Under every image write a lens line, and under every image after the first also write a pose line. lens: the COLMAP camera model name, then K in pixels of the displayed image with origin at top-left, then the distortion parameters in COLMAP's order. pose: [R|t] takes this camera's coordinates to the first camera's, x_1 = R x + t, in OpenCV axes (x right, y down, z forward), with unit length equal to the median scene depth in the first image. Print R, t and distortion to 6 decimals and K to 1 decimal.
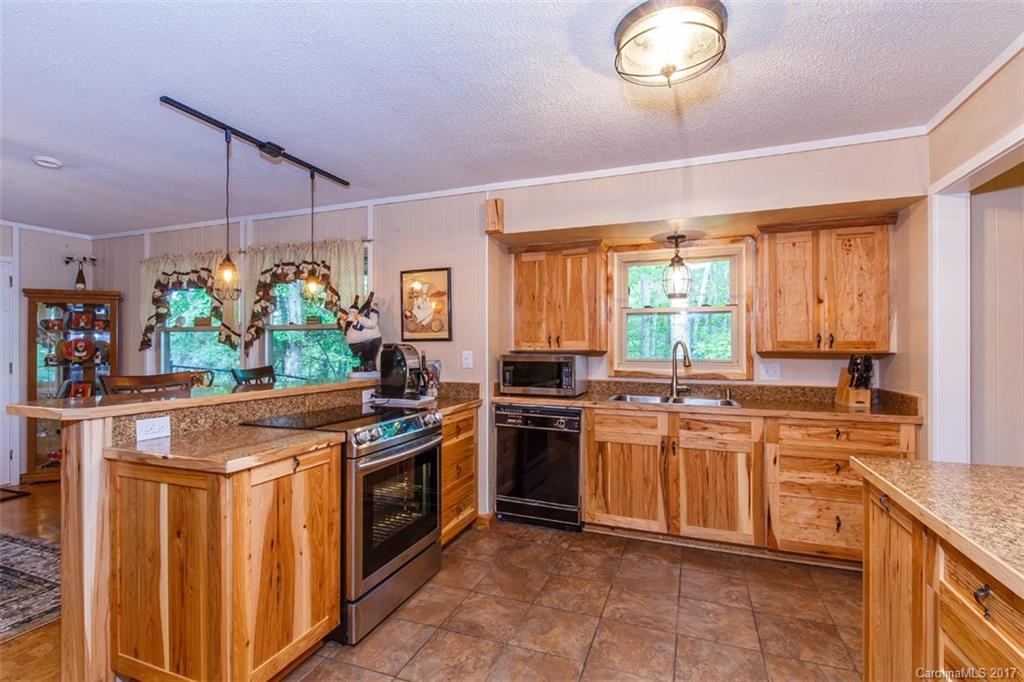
lens RADIAL K [[467.1, 0, 503.3], [0, 467.1, 340.5], [0, 0, 1]] dist [0.011097, -0.000970]
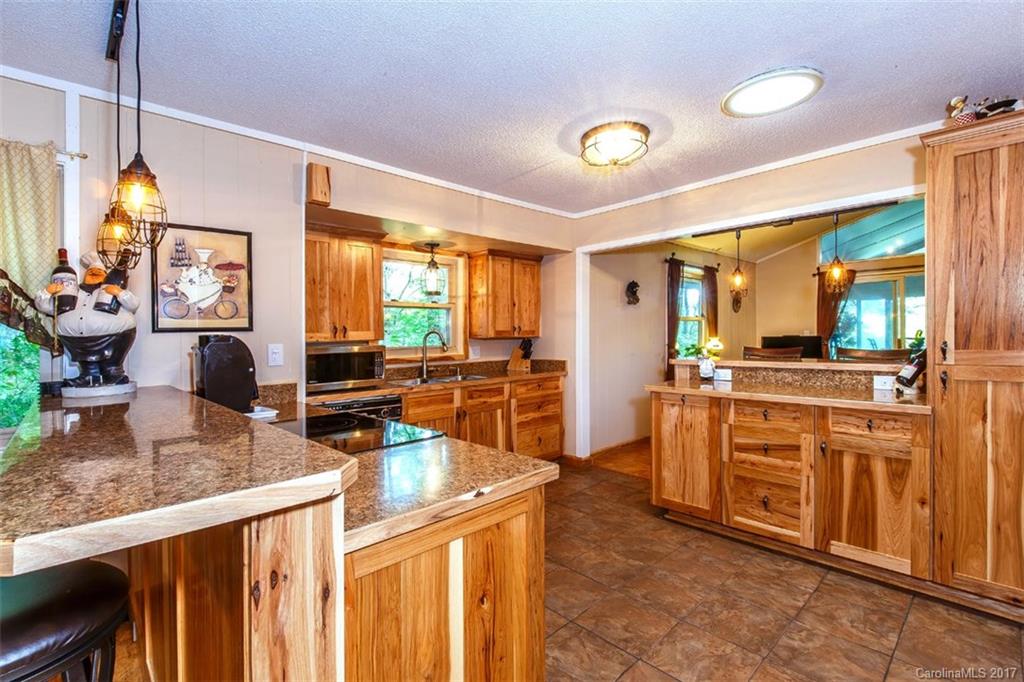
lens RADIAL K [[467.1, 0, 503.2], [0, 467.1, 330.4], [0, 0, 1]] dist [0.011097, -0.000970]
pose [[0.424537, -0.000490, 0.905410, -0.621017], [0.006816, 0.999973, -0.002655, 0.004425], [-0.905385, 0.007299, 0.424529, 0.316133]]
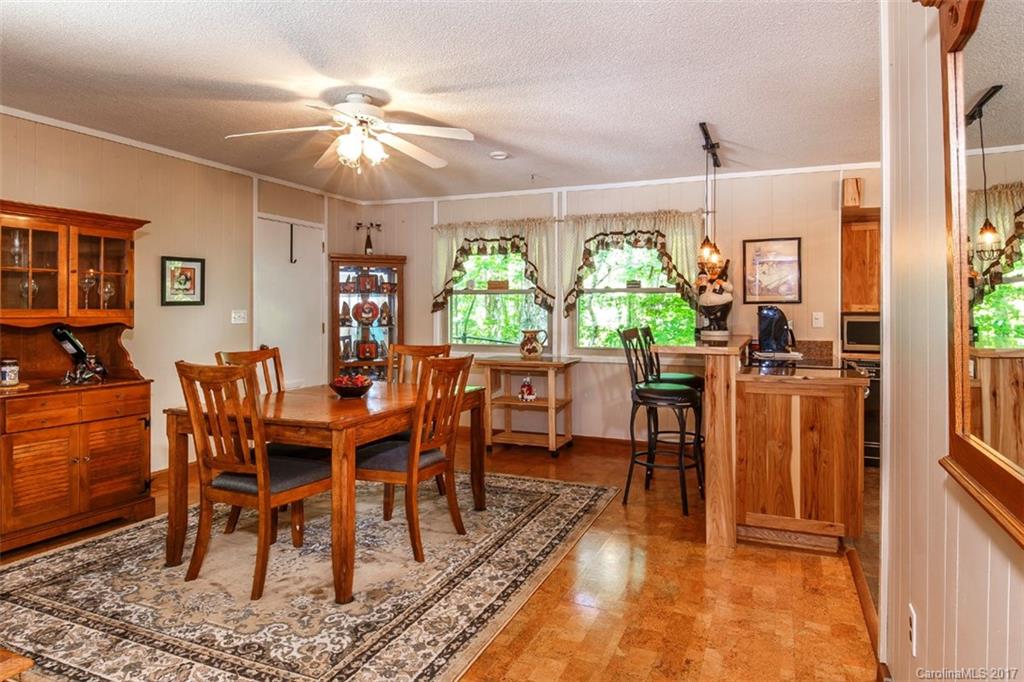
lens RADIAL K [[614.5, 0, 499.2], [0, 614.5, 308.3], [0, 0, 1]] dist [0.023824, -0.001477]
pose [[0.999234, 0.000951, -0.039118, -0.773932], [-0.000573, 0.999953, 0.009669, -0.001116], [0.039126, -0.009640, 0.999188, -0.504139]]
